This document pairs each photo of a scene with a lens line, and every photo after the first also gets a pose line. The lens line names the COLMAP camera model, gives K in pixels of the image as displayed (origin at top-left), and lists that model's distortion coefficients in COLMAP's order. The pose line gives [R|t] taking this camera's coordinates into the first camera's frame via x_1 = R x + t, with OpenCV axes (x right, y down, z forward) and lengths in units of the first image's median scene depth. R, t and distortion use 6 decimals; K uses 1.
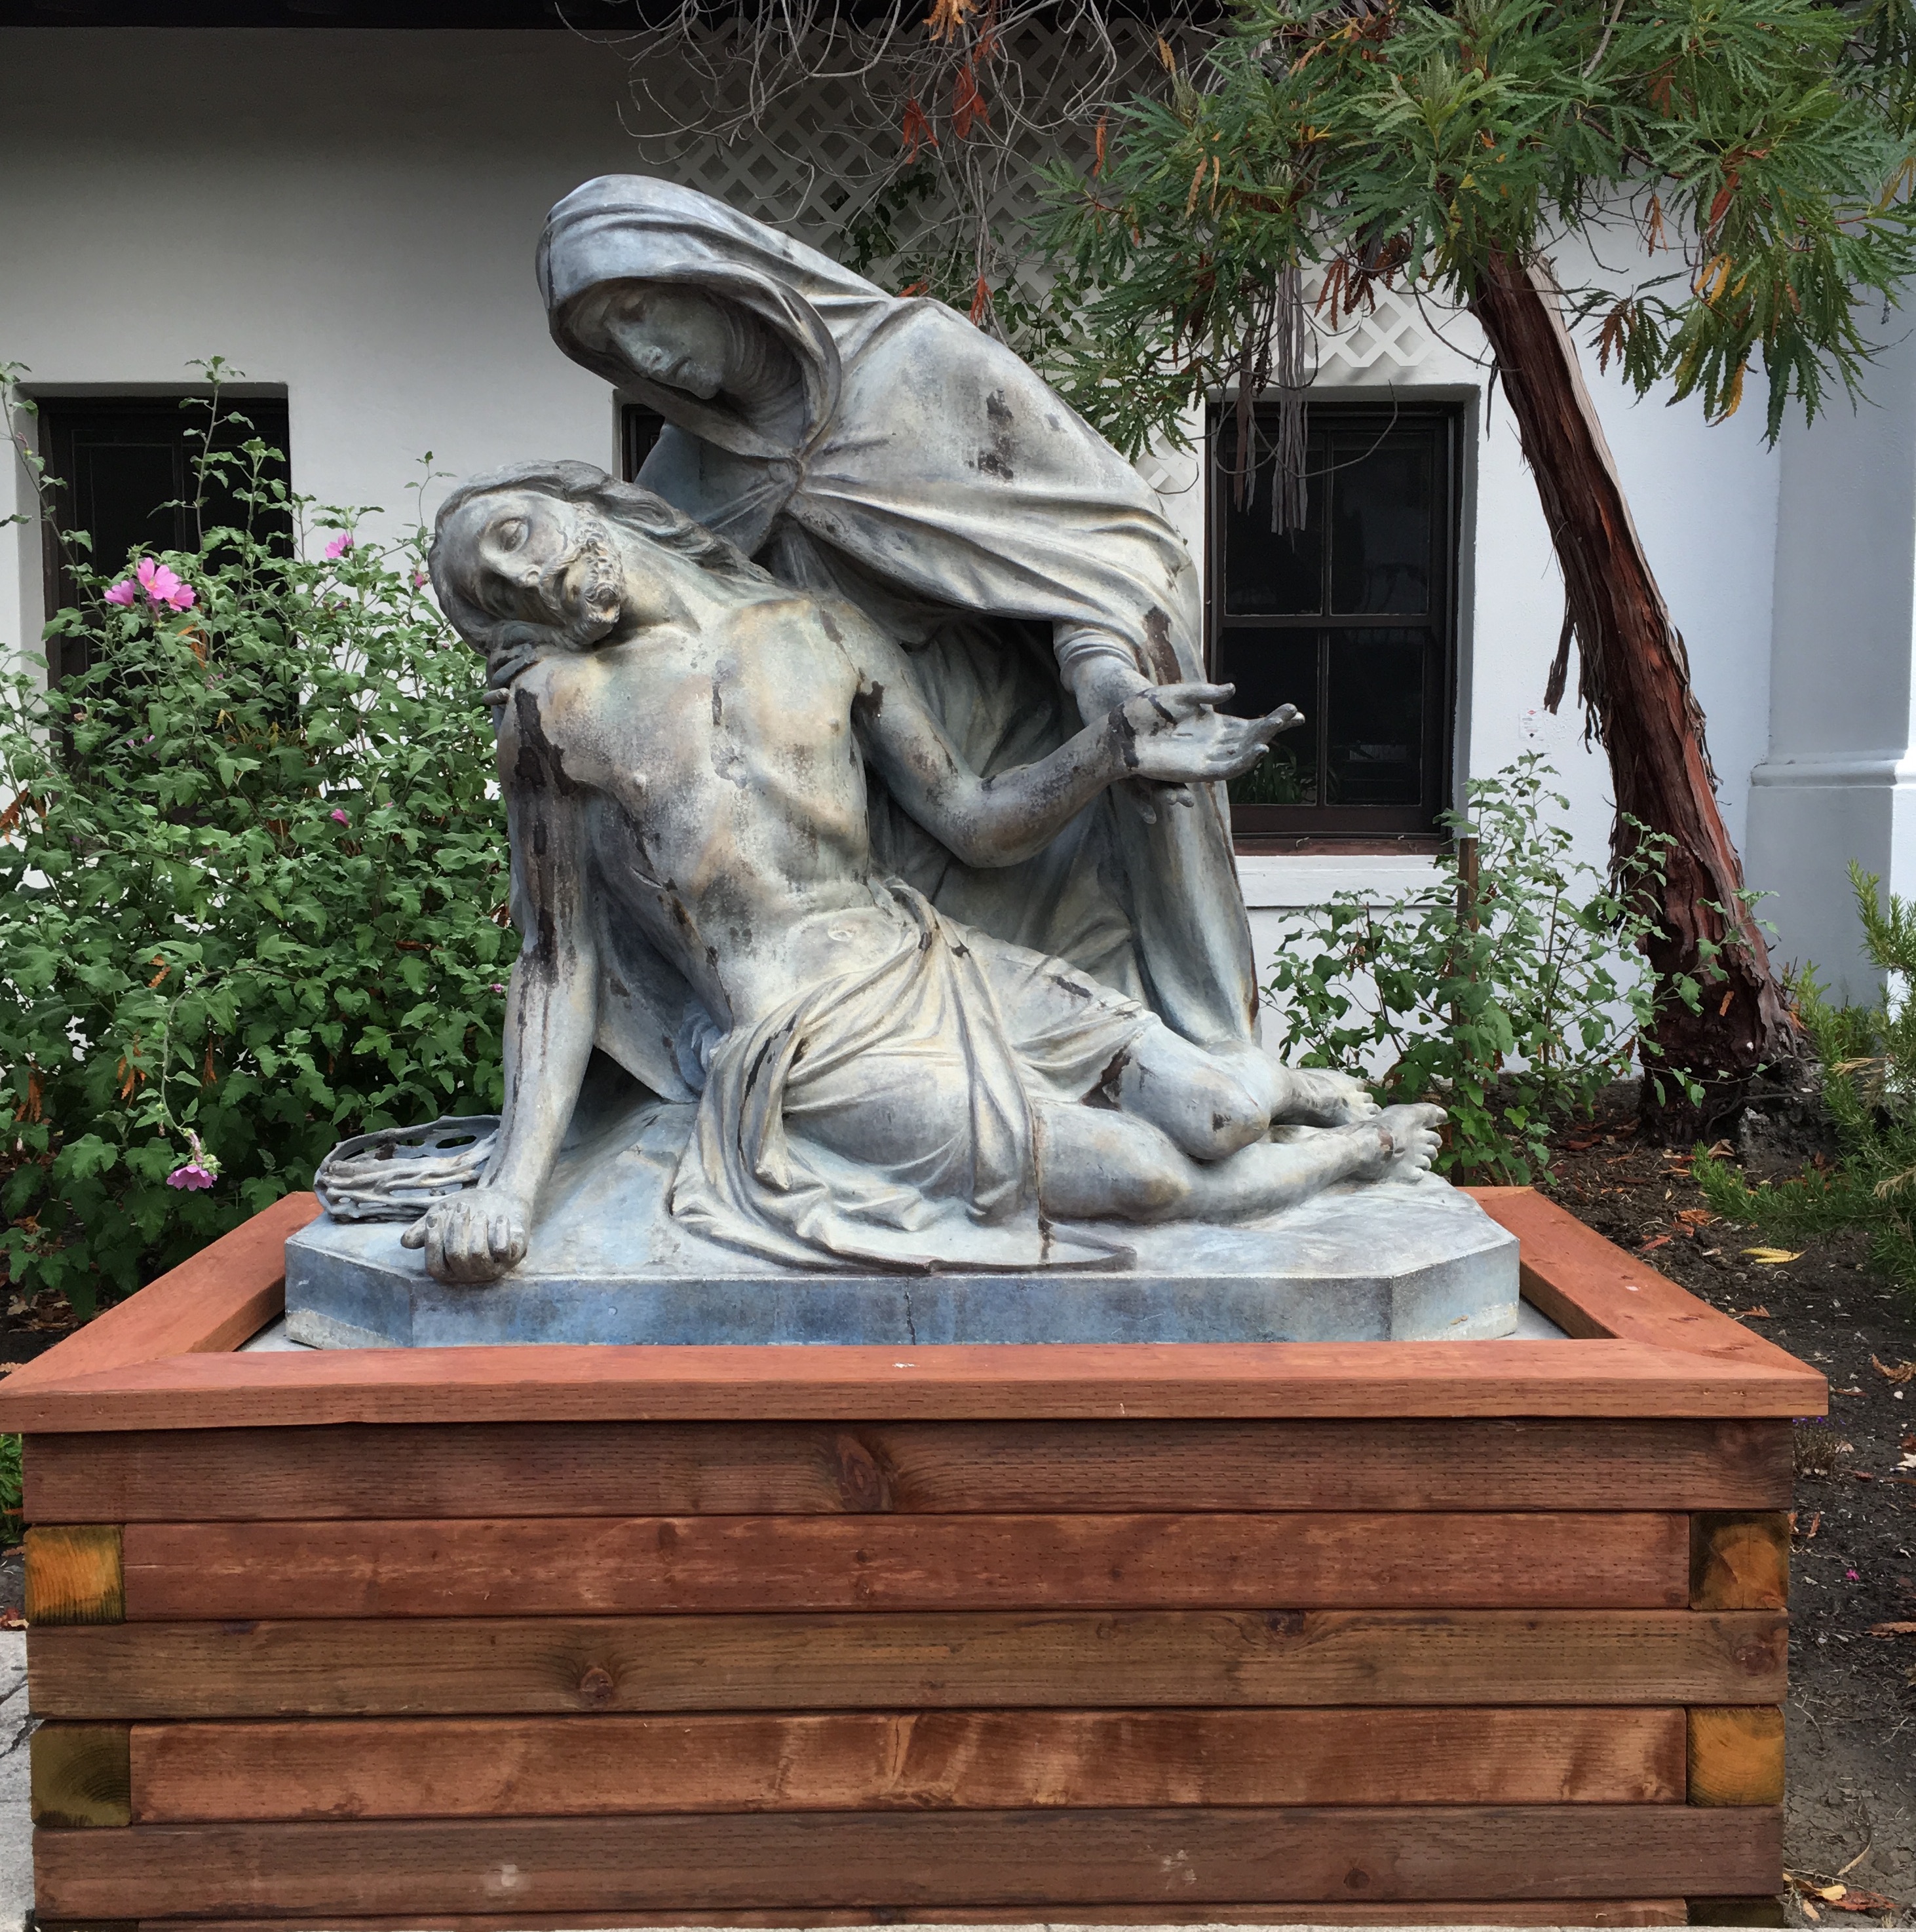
lens RADIAL K [[2168.7, 0, 955.9], [0, 2168.7, 967.4], [0, 0, 1]] dist [0.041889, 0.000000]
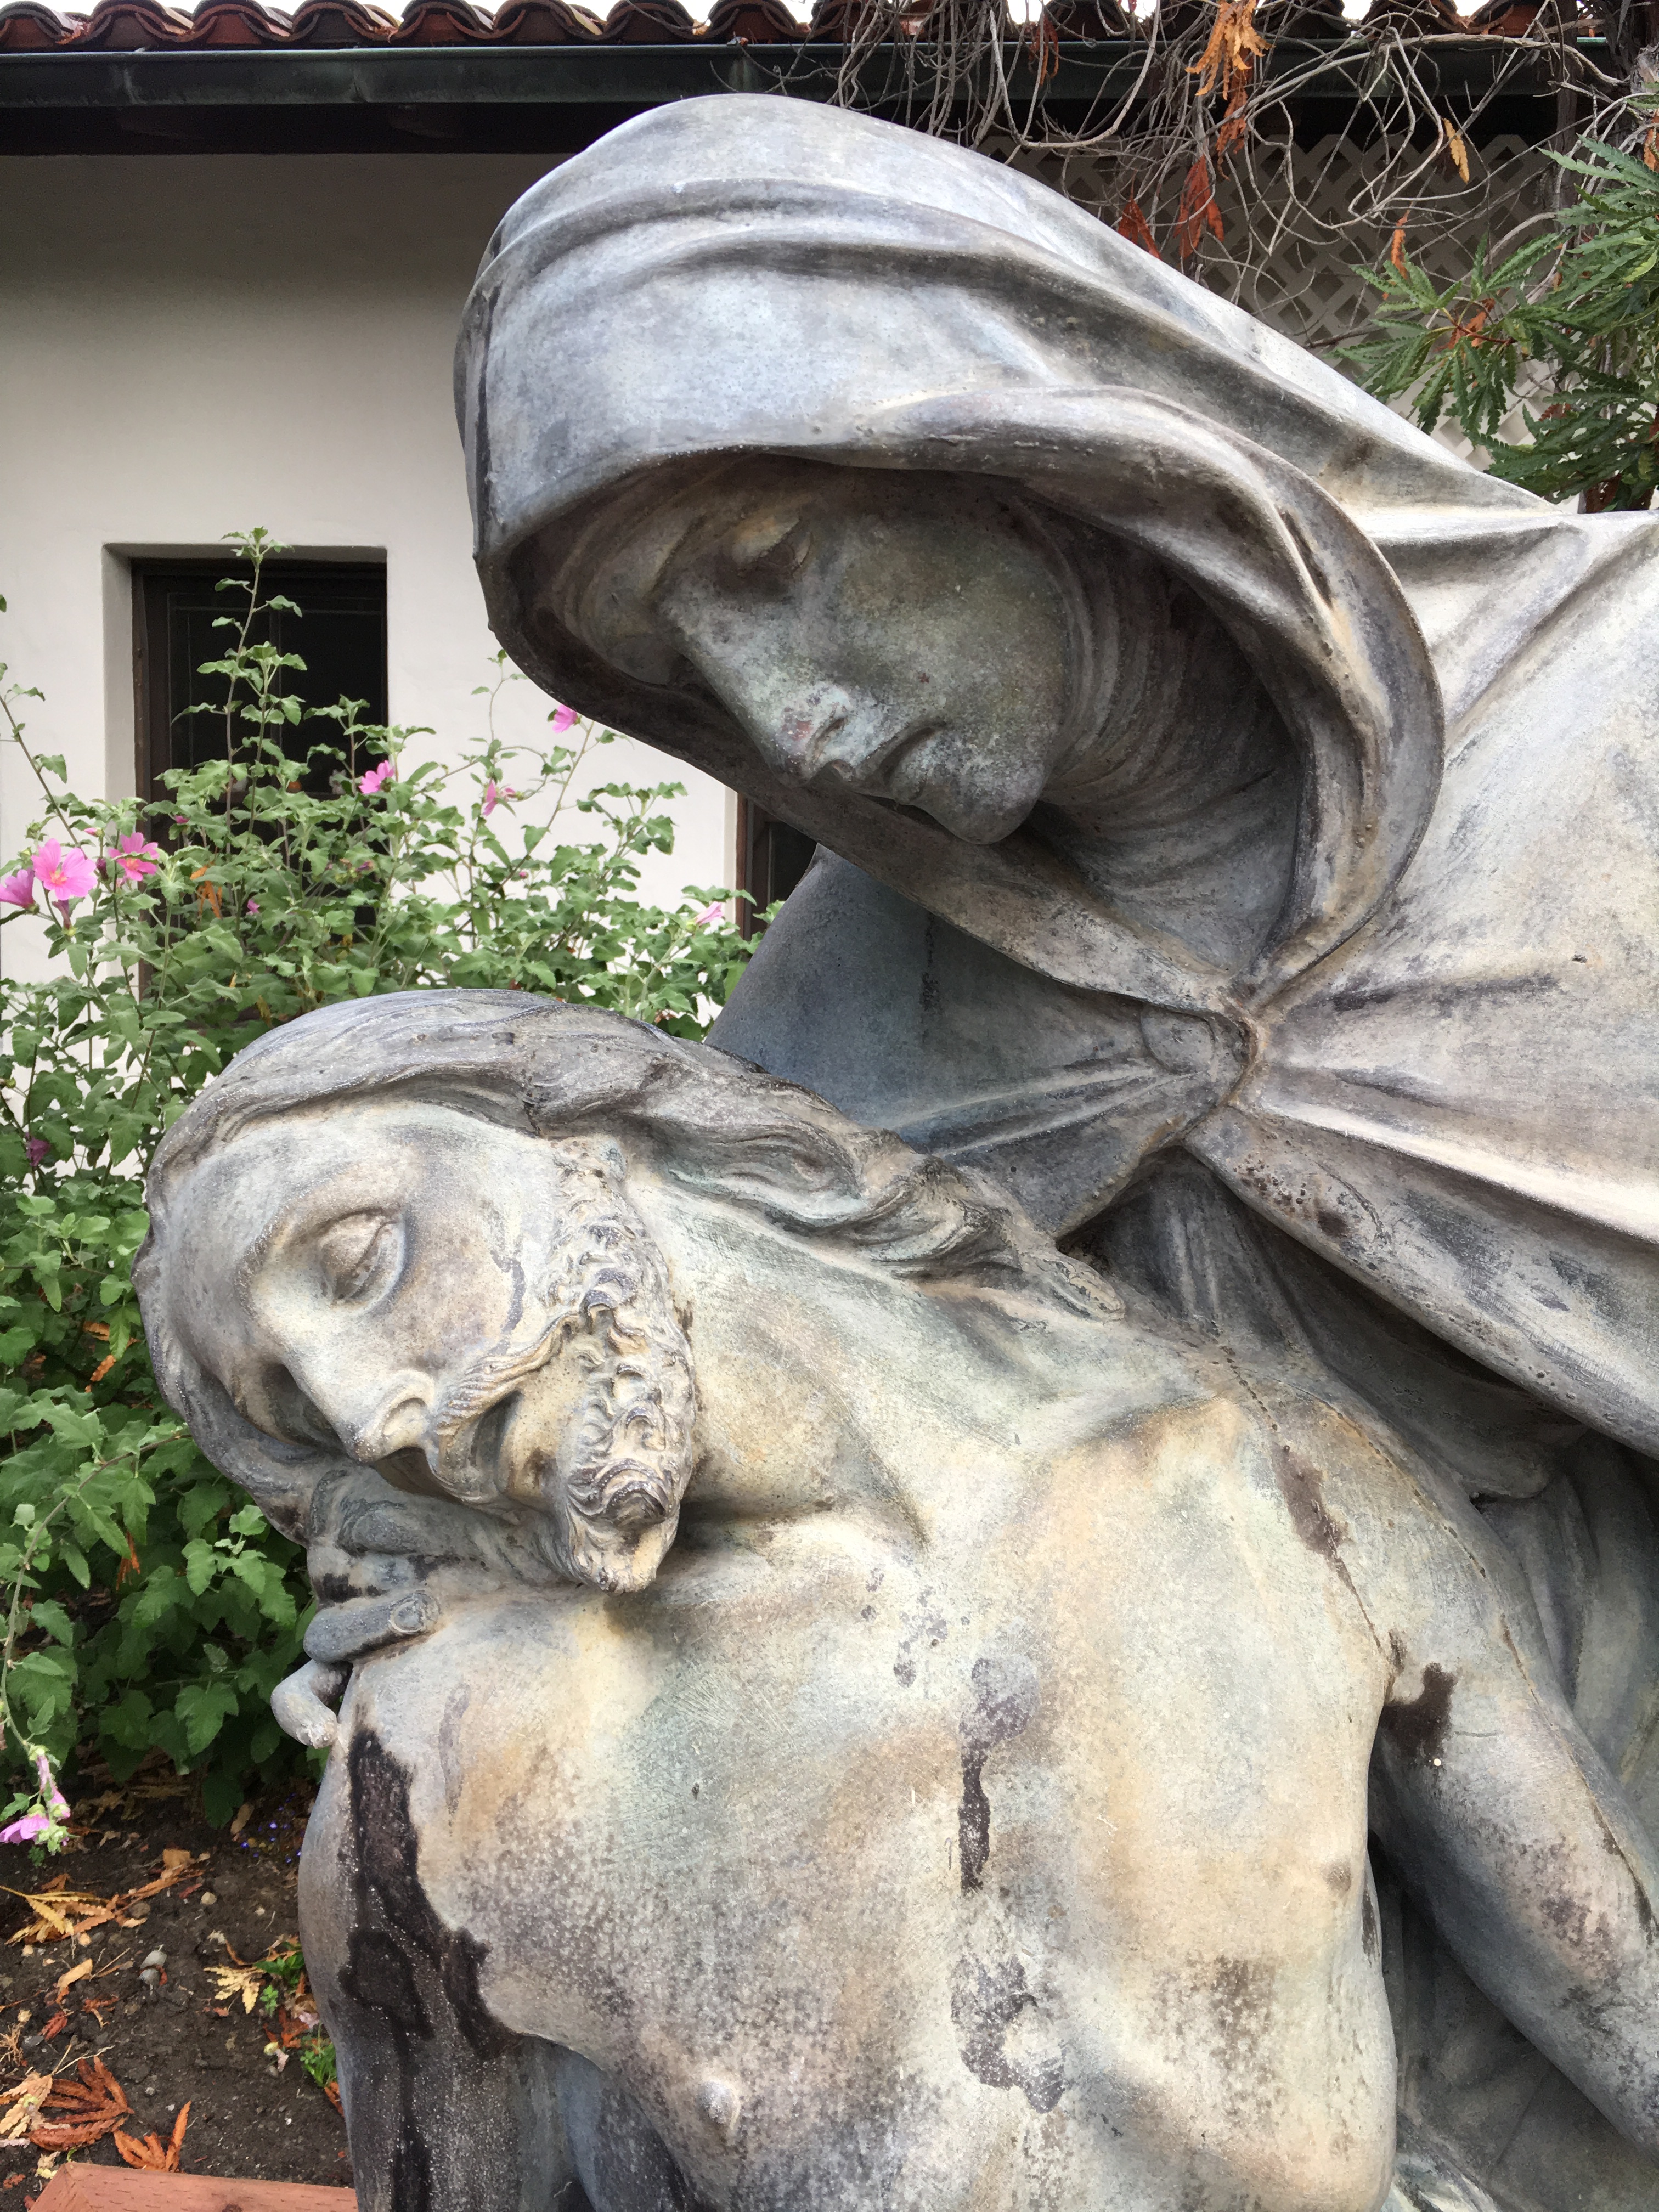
lens RADIAL K [[1873.2, 0, 830.9], [0, 1873.2, 1105.7], [0, 0, 1]] dist [0.039817, -0.013775]
pose [[0.994425, 0.043357, -0.096118, -0.107967], [-0.039840, 0.998475, 0.038212, -0.231275], [0.097628, -0.034169, 0.994636, 0.724394]]
